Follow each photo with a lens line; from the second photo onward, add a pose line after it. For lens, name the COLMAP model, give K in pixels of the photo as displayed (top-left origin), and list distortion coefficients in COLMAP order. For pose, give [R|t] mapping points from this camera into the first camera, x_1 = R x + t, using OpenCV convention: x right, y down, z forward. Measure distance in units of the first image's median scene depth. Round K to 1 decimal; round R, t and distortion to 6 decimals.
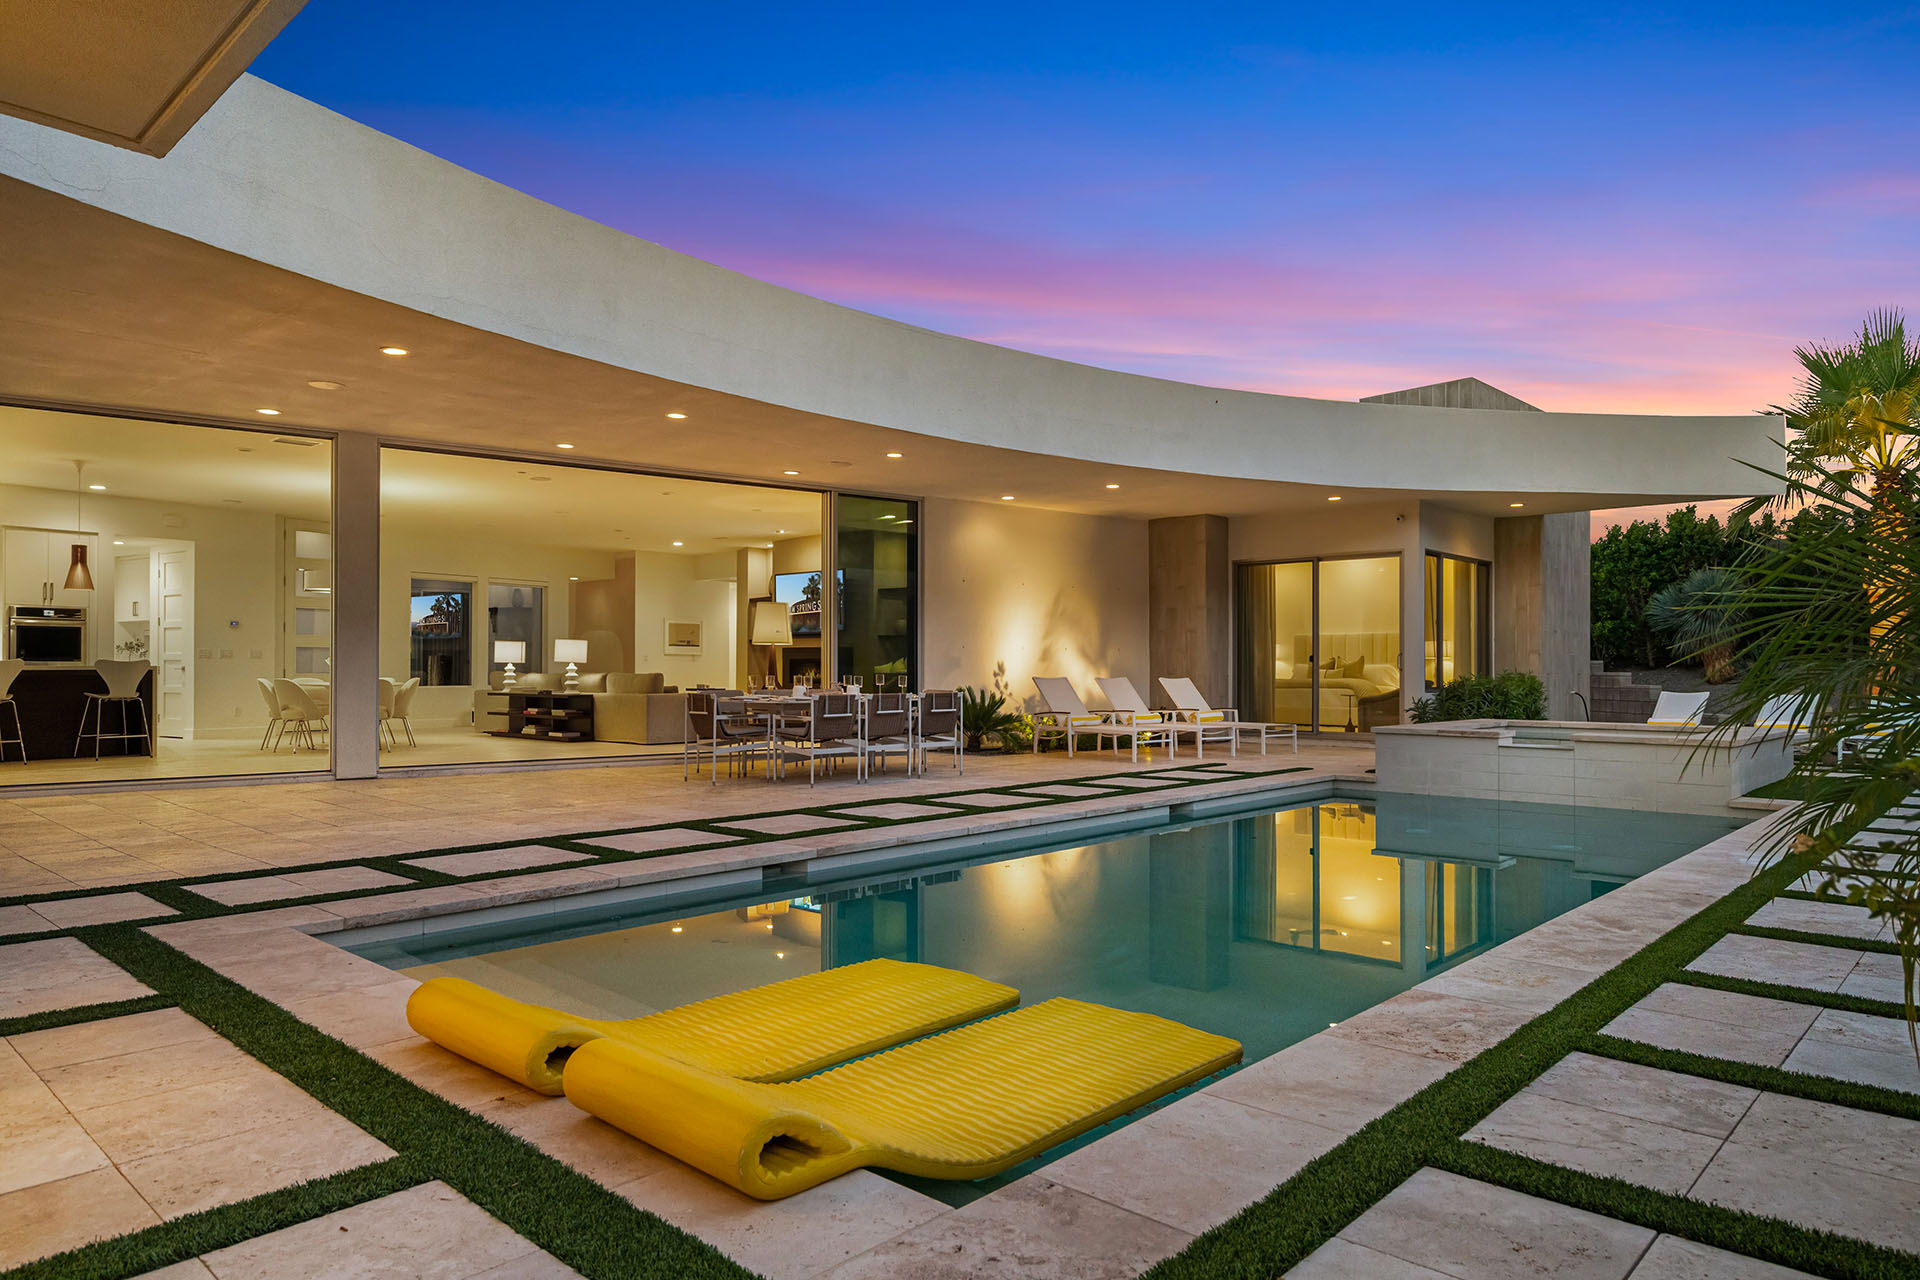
lens RADIAL K [[1182.8, 0, 970.8], [0, 1182.8, 650.1], [0, 0, 1]] dist [0.014699, 0.000306]
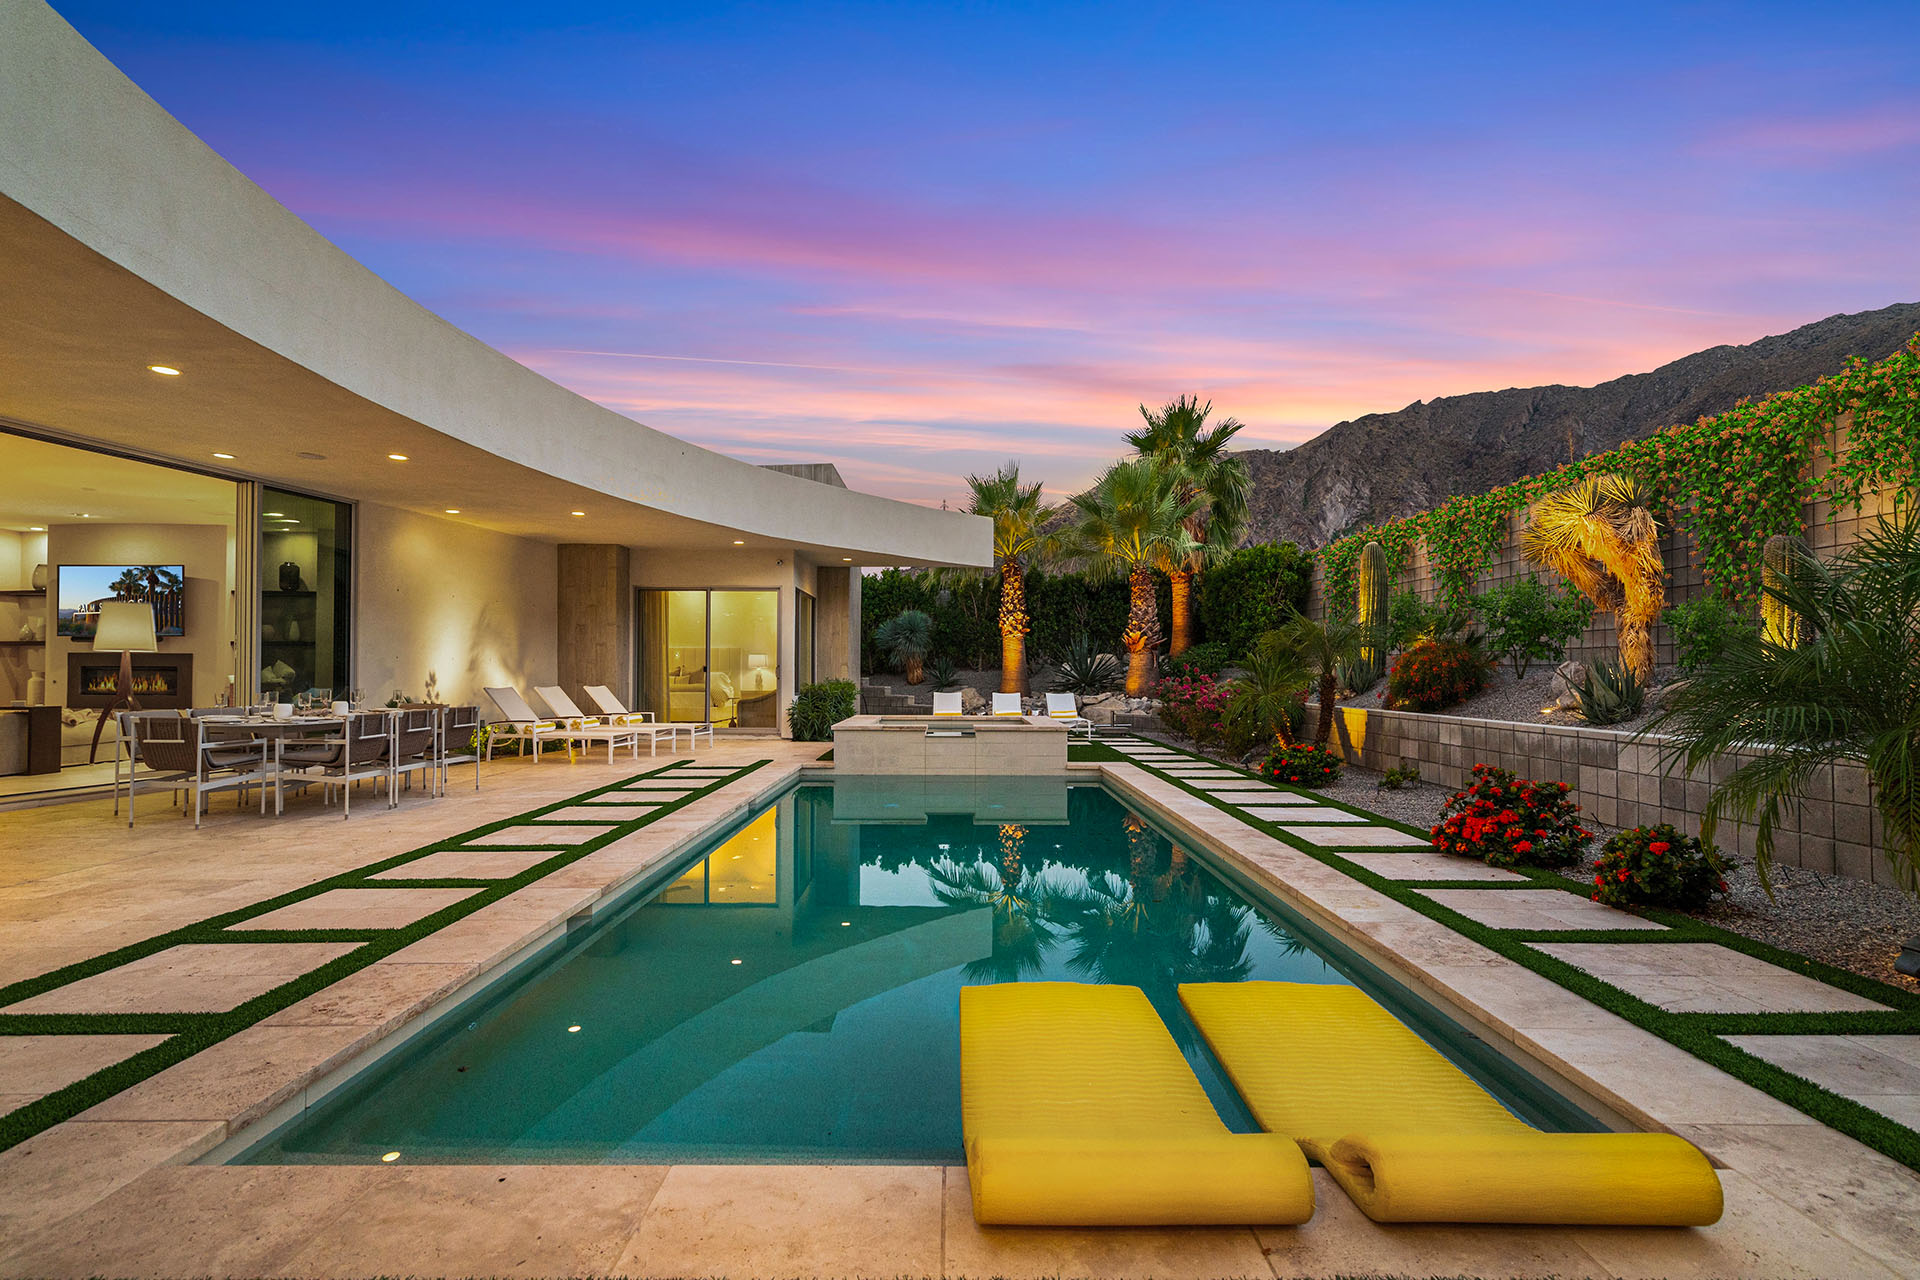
lens RADIAL K [[921.9, 0, 955.9], [0, 921.9, 656.5], [0, 0, 1]] dist [0.000323, -0.000431]
pose [[0.738029, 0.011996, 0.674662, -0.182121], [-0.013291, 0.999906, -0.003240, -0.006921], [-0.674638, -0.006576, 0.738120, 0.121833]]
